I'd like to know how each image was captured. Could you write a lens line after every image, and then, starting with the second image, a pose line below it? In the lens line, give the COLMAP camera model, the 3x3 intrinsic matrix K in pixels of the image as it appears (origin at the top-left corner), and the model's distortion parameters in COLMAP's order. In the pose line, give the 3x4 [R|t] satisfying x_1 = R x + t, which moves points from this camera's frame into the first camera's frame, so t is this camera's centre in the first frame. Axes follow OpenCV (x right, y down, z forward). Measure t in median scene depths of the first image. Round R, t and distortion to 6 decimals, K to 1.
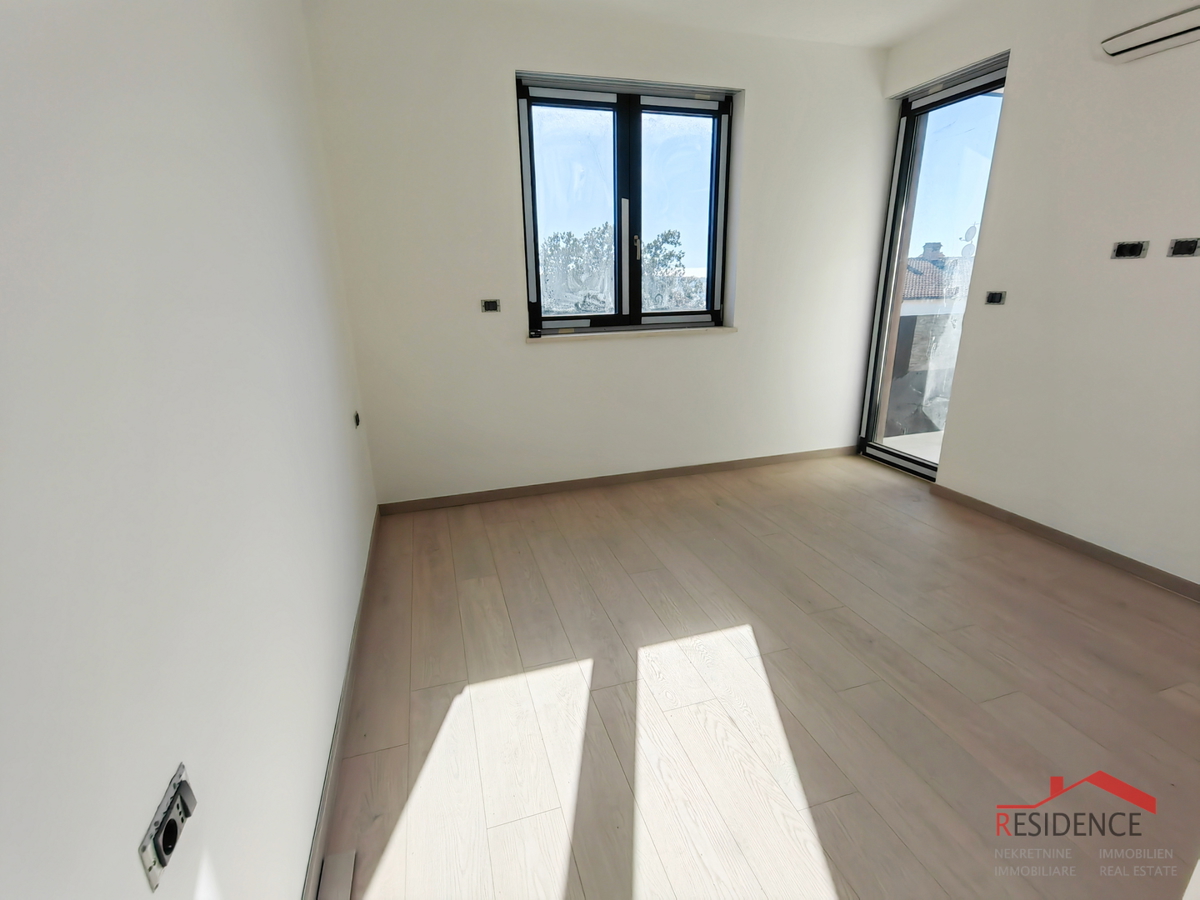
lens RADIAL K [[556.0, 0, 600.0], [0, 556.0, 450.0], [0, 0, 1]] dist [0.000794, 0.000108]
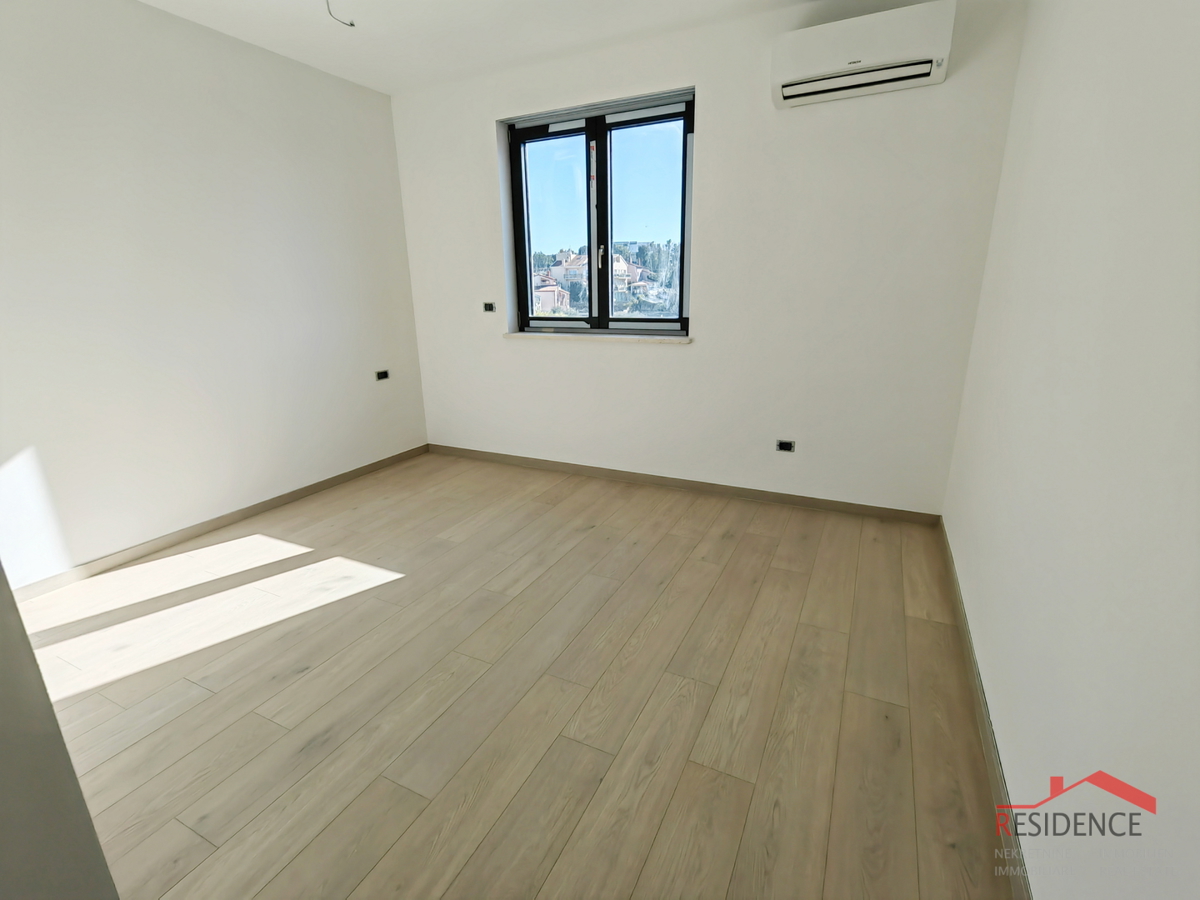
lens RADIAL K [[556.0, 0, 600.0], [0, 556.0, 450.0], [0, 0, 1]] dist [0.000794, 0.000108]
pose [[0.731204, 0.200018, -0.652176, 0.864816], [-0.197737, 0.977148, 0.077987, -0.085454], [0.652871, 0.071935, 0.754045, 0.223386]]
